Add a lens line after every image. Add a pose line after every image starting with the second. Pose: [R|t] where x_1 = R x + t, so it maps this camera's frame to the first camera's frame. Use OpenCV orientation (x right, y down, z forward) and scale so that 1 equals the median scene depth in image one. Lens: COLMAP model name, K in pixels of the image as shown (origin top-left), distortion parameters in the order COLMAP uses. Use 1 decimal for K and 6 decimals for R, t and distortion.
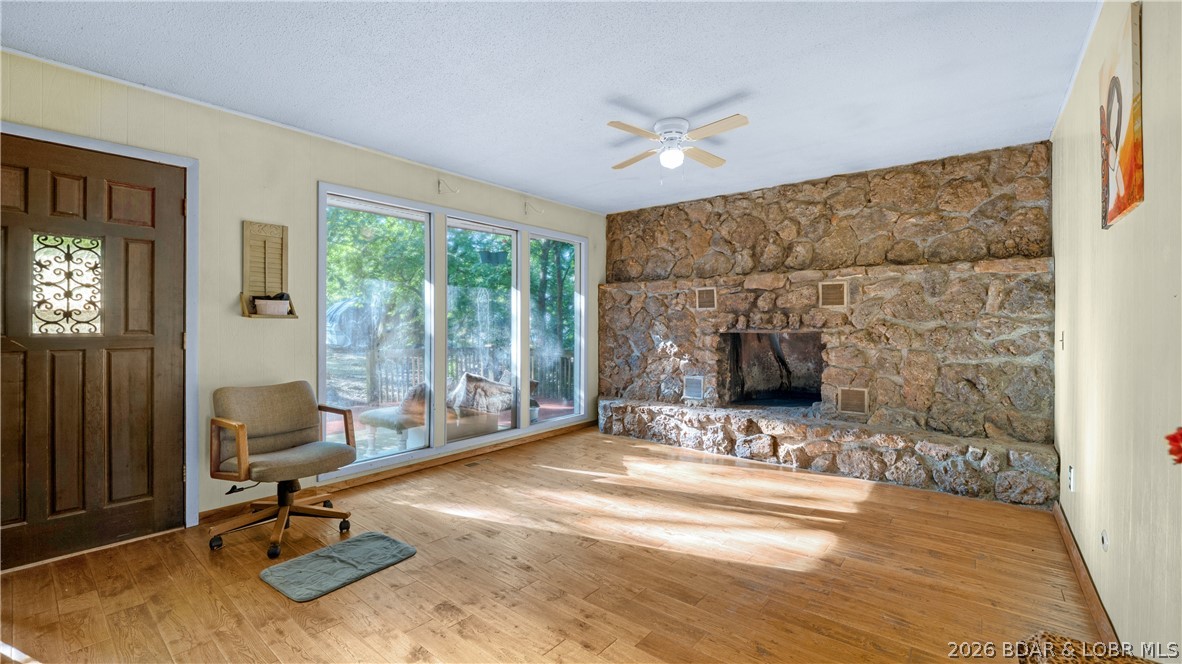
lens RADIAL K [[501.3, 0, 588.5], [0, 501.3, 323.8], [0, 0, 1]] dist [-0.021413, -0.000261]
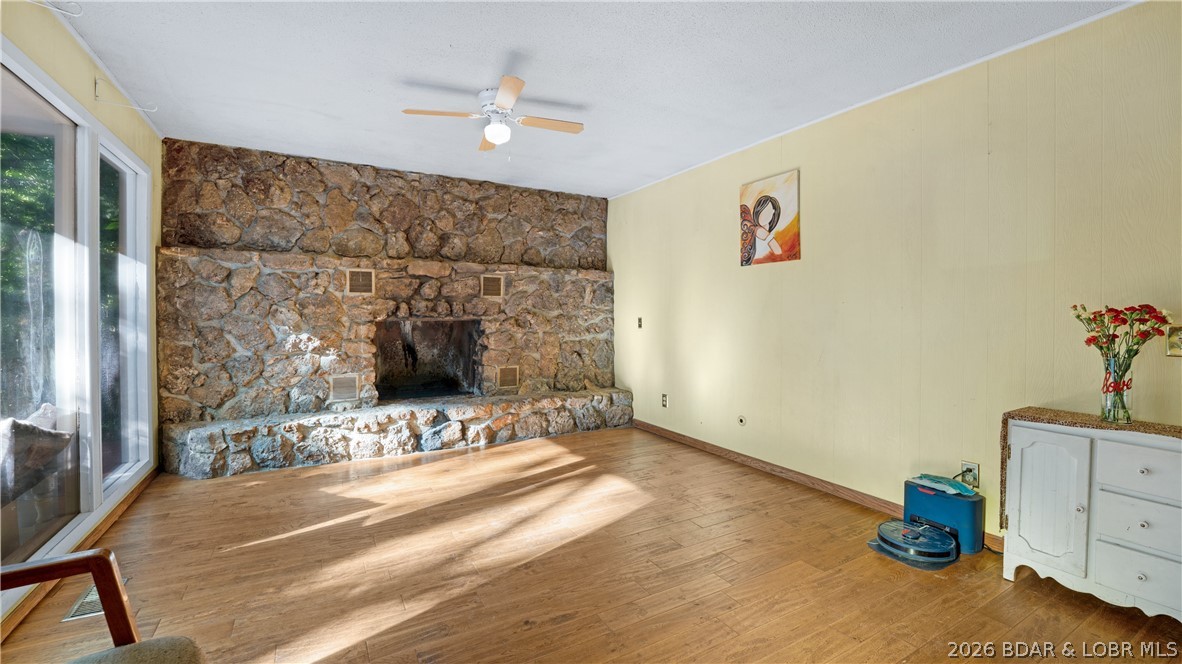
lens RADIAL K [[489.2, 0, 592.7], [0, 489.2, 316.7], [0, 0, 1]] dist [-0.018893, -0.000070]
pose [[0.356132, -0.004474, 0.934425, -0.447514], [-0.005679, 0.999960, 0.006952, 0.001465], [-0.934419, -0.007782, 0.356092, 0.368921]]
